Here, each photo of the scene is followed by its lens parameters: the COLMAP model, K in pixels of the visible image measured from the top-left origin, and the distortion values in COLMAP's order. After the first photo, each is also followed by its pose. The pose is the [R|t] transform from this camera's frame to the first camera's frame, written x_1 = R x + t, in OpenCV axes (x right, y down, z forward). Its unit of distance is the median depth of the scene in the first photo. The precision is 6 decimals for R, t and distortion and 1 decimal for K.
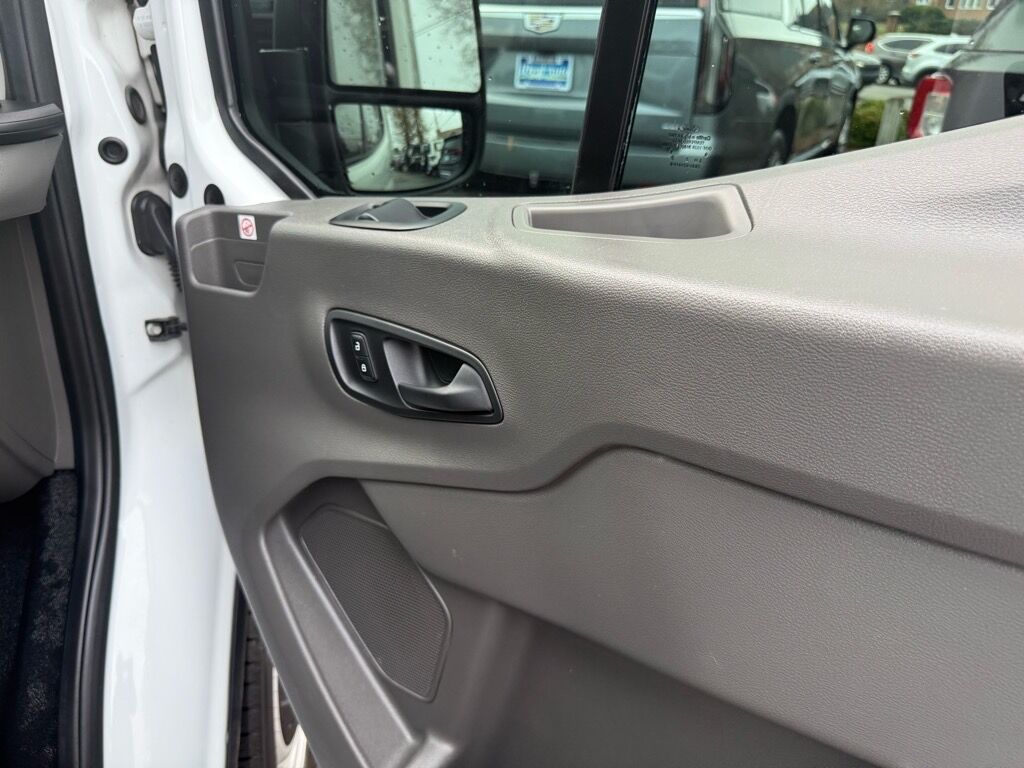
lens RADIAL K [[743.7, 0, 499.6], [0, 743.7, 383.4], [0, 0, 1]] dist [-0.026857, 0.002136]
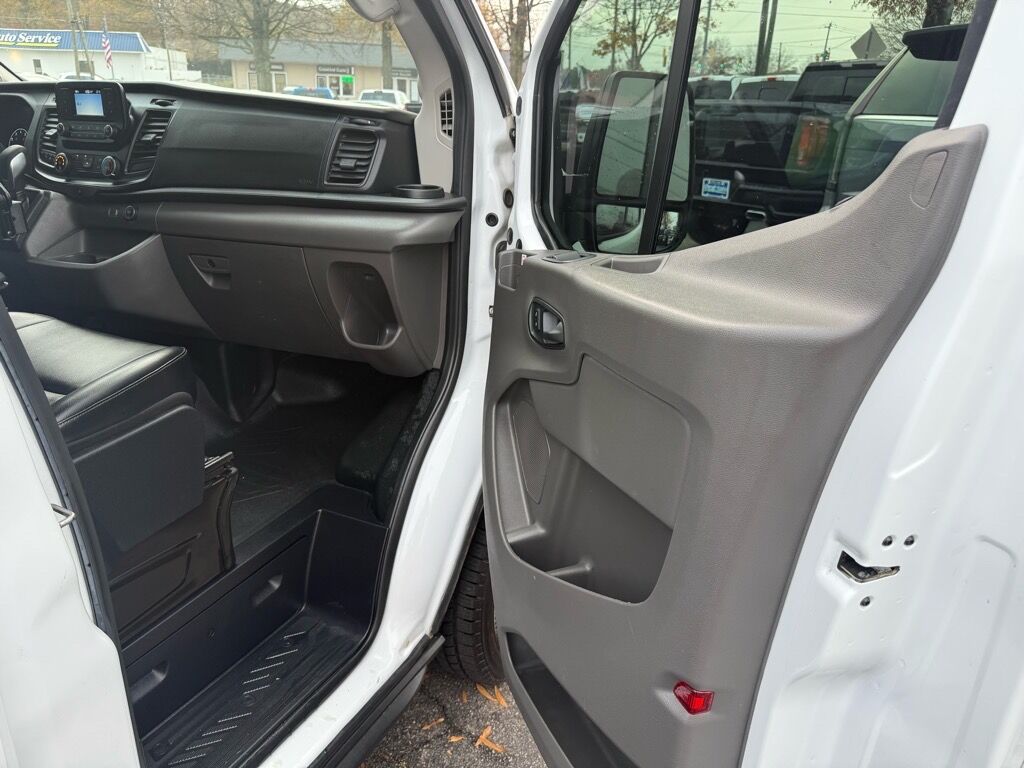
lens RADIAL K [[795.9, 0, 517.8], [0, 795.9, 385.5], [0, 0, 1]] dist [0.047914, -0.010784]
pose [[0.802765, 0.171920, -0.570974, 0.882823], [-0.236346, 0.970847, -0.039971, 0.201892], [0.547457, 0.167035, 0.819994, -0.698229]]
